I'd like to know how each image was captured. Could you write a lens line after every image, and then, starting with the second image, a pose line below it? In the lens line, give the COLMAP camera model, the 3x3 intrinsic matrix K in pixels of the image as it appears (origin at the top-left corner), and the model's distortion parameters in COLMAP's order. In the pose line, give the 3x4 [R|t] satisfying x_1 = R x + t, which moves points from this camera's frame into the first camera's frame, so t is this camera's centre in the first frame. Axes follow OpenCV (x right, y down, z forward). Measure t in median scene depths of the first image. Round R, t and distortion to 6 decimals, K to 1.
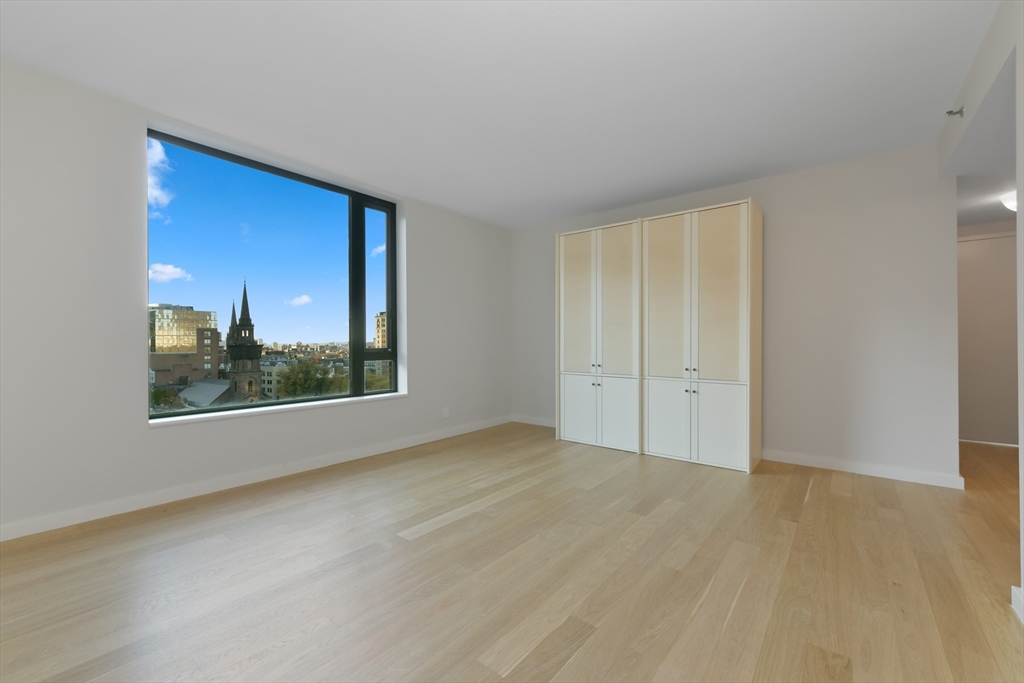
lens RADIAL K [[408.1, 0, 519.6], [0, 408.1, 341.3], [0, 0, 1]] dist [-0.002070, 0.000306]
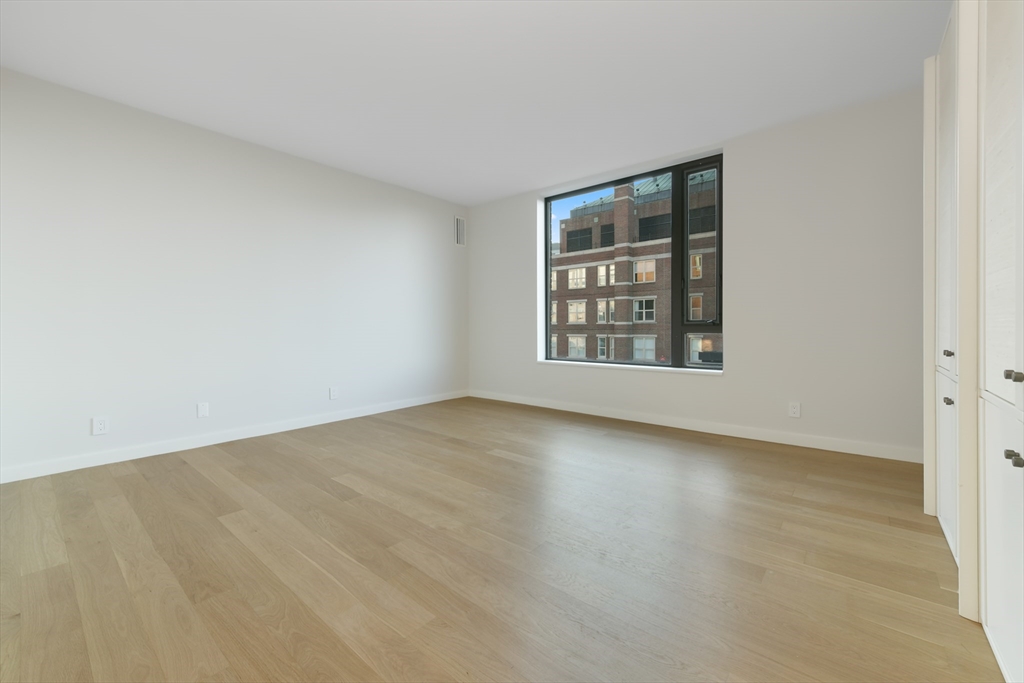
lens RADIAL K [[408.1, 0, 540.6], [0, 408.1, 332.9], [0, 0, 1]] dist [-0.002070, 0.000306]
pose [[0.022496, 0.017598, -0.999592, 1.664825], [0.011776, 0.999771, 0.017866, 0.066253], [0.999678, -0.012173, 0.022284, 1.672244]]
